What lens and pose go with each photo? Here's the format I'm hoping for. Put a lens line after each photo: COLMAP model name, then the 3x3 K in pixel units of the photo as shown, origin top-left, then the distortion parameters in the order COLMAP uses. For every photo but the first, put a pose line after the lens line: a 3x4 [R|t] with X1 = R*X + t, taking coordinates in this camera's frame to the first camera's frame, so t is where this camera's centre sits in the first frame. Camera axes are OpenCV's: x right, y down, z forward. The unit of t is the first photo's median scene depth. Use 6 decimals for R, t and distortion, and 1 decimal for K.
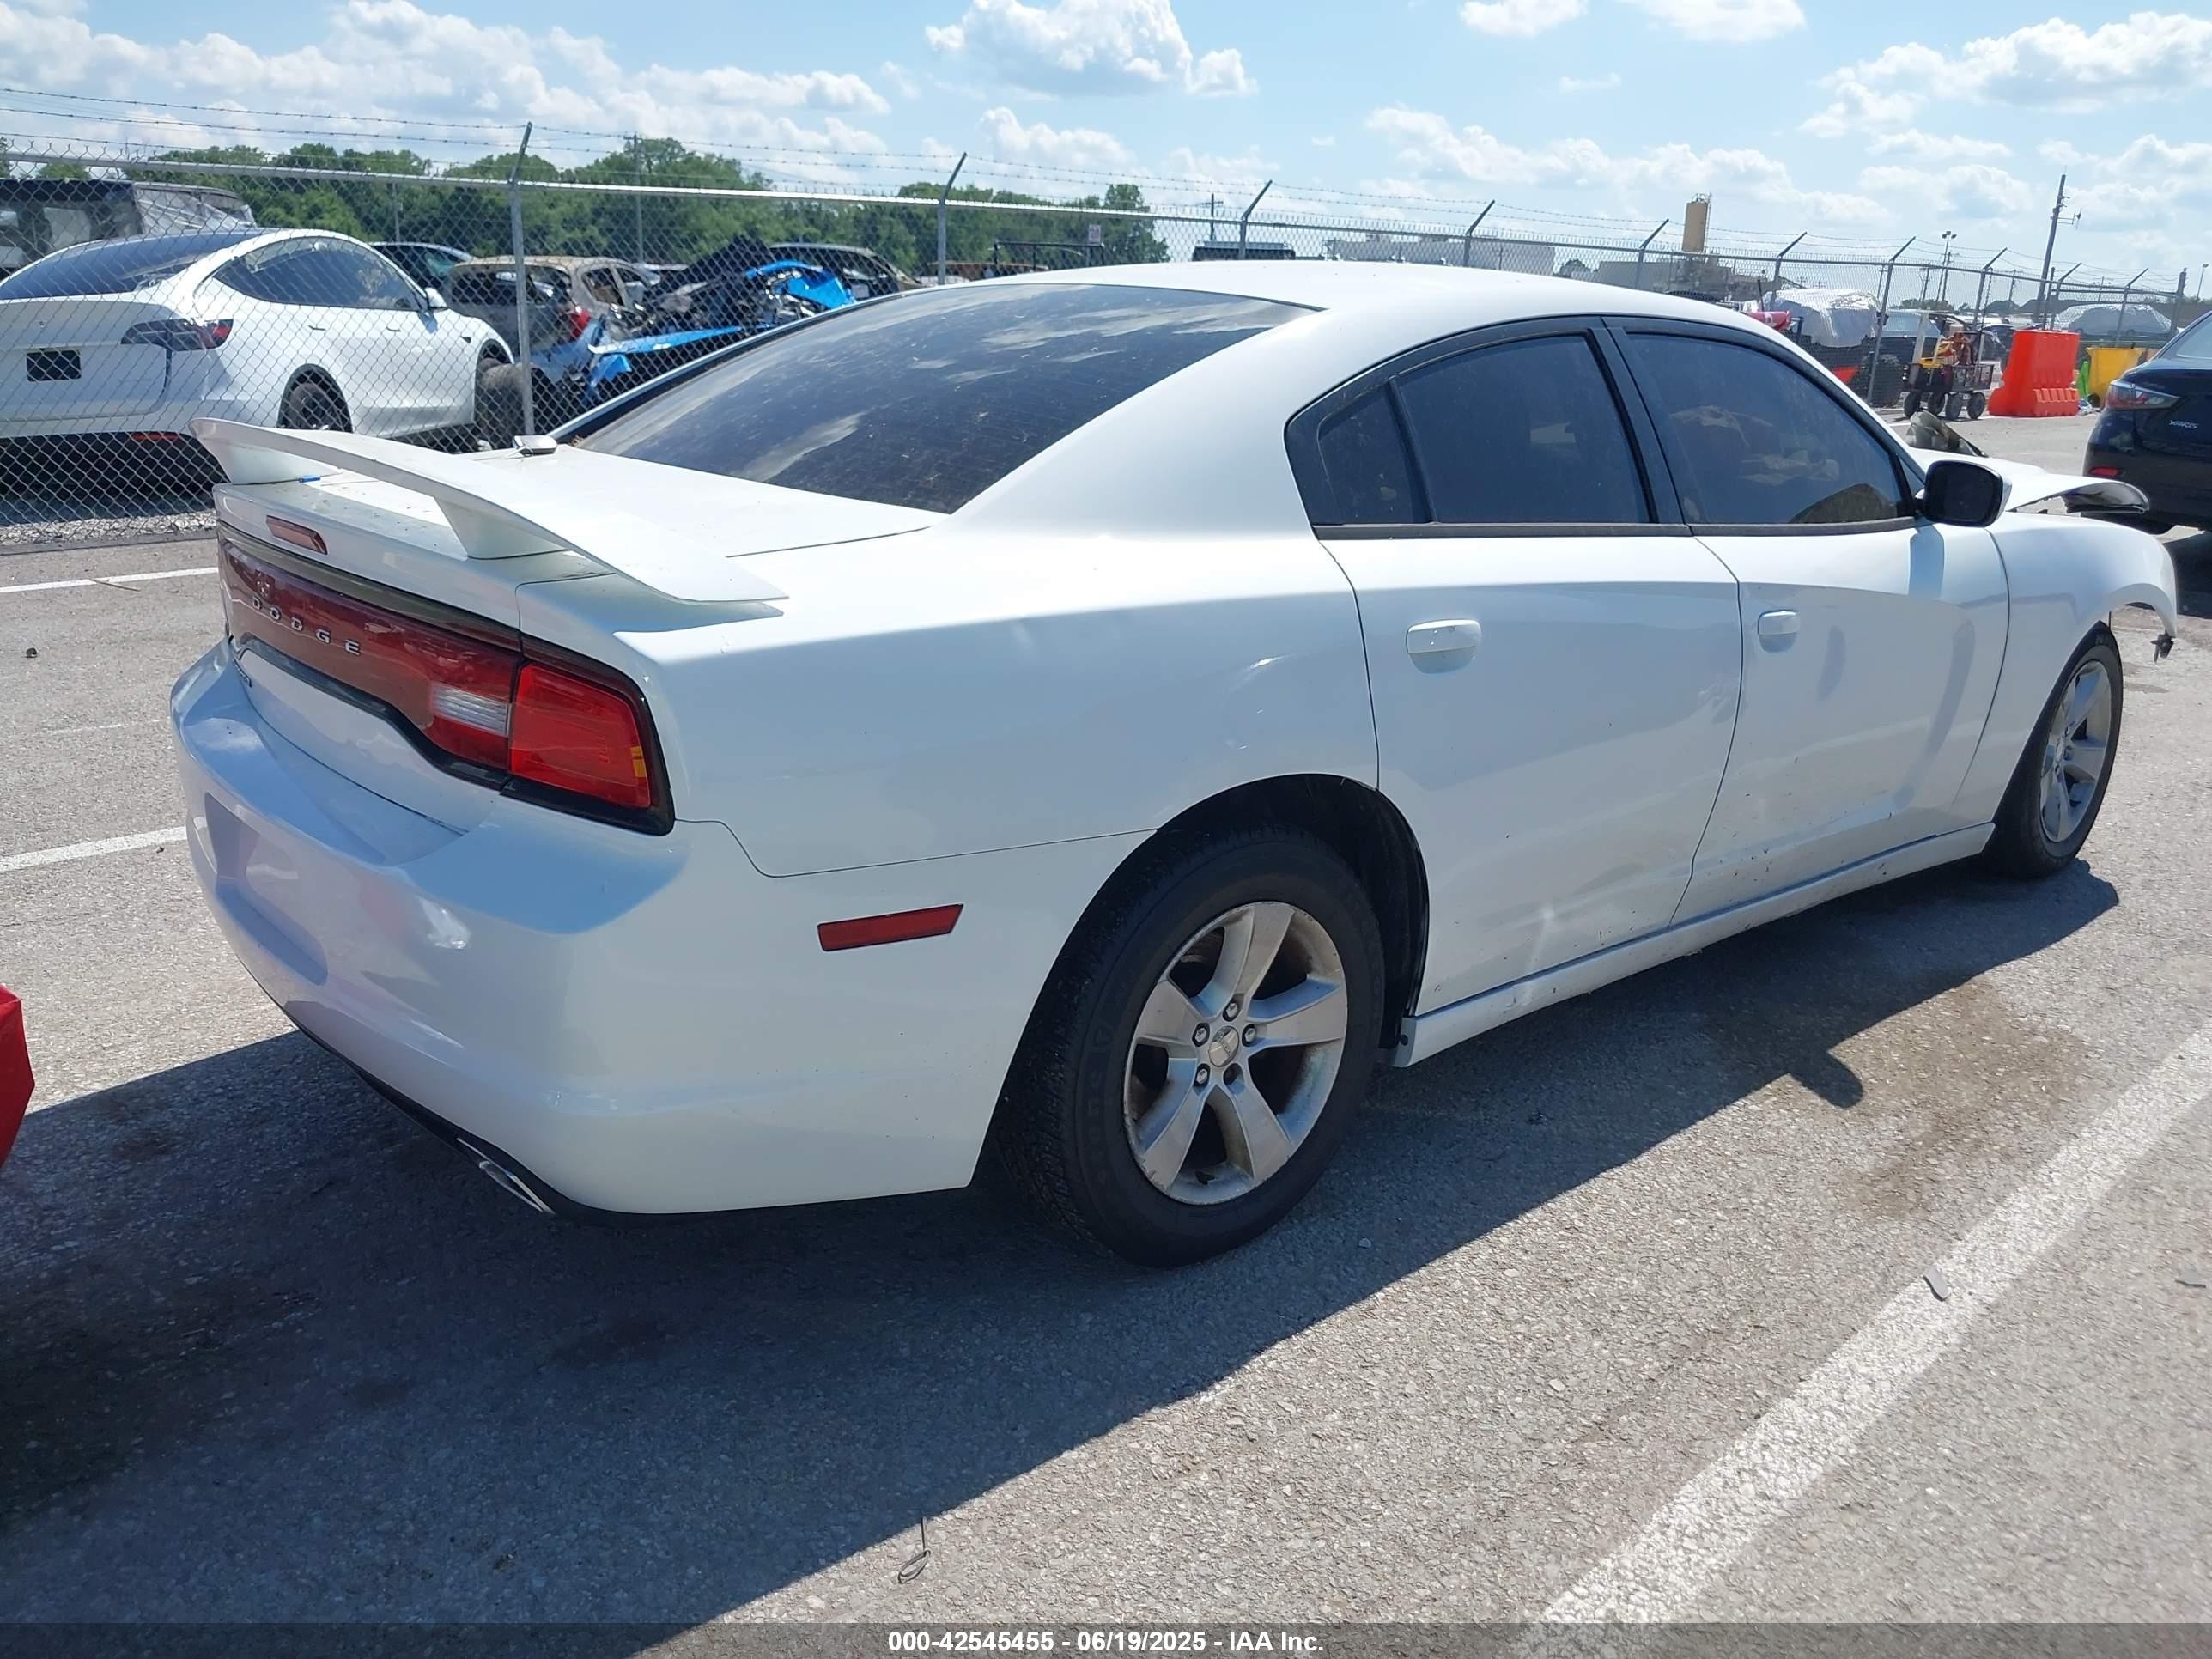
lens RADIAL K [[1820.8, 0, 1097.2], [0, 1820.8, 826.6], [0, 0, 1]] dist [-0.003455, -0.015494]
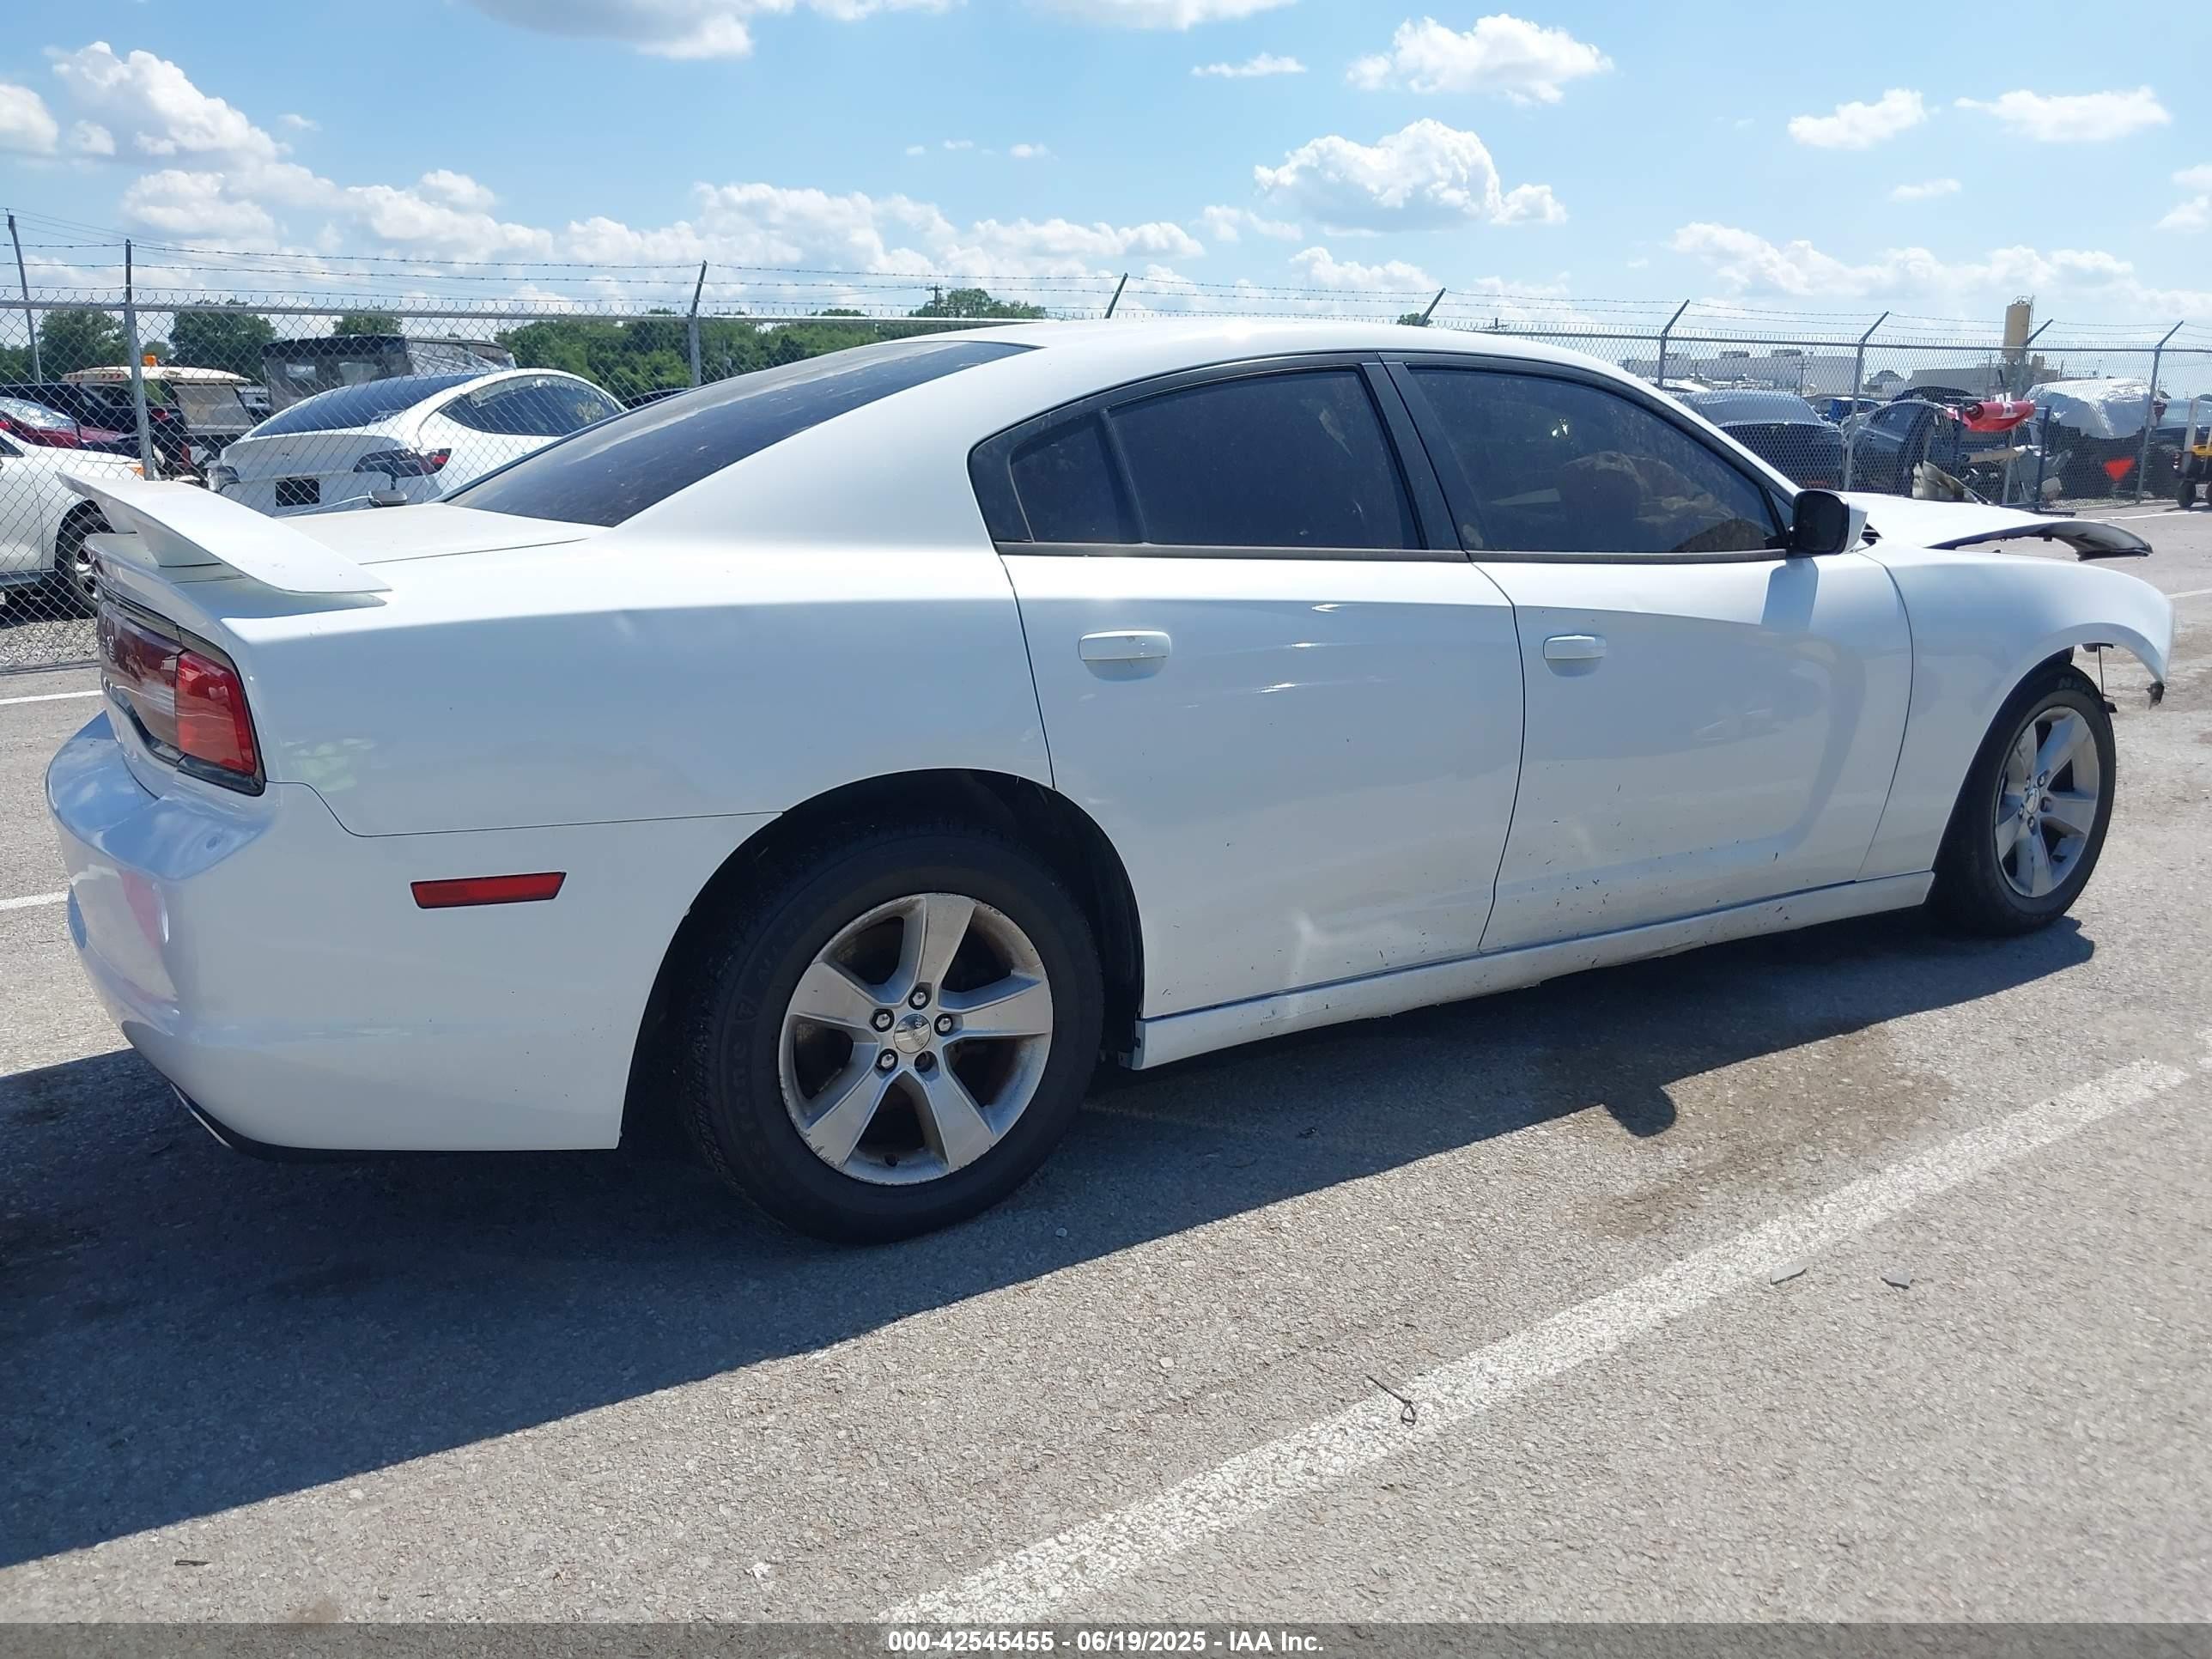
lens RADIAL K [[1799.3, 0, 1106.0], [0, 1799.3, 829.5], [0, 0, 1]] dist [0.000101, -0.015206]
pose [[0.986214, 0.002175, -0.165461, 0.317394], [-0.012995, 0.997843, -0.064343, 0.061419], [0.164965, 0.065606, 0.984115, -0.011108]]
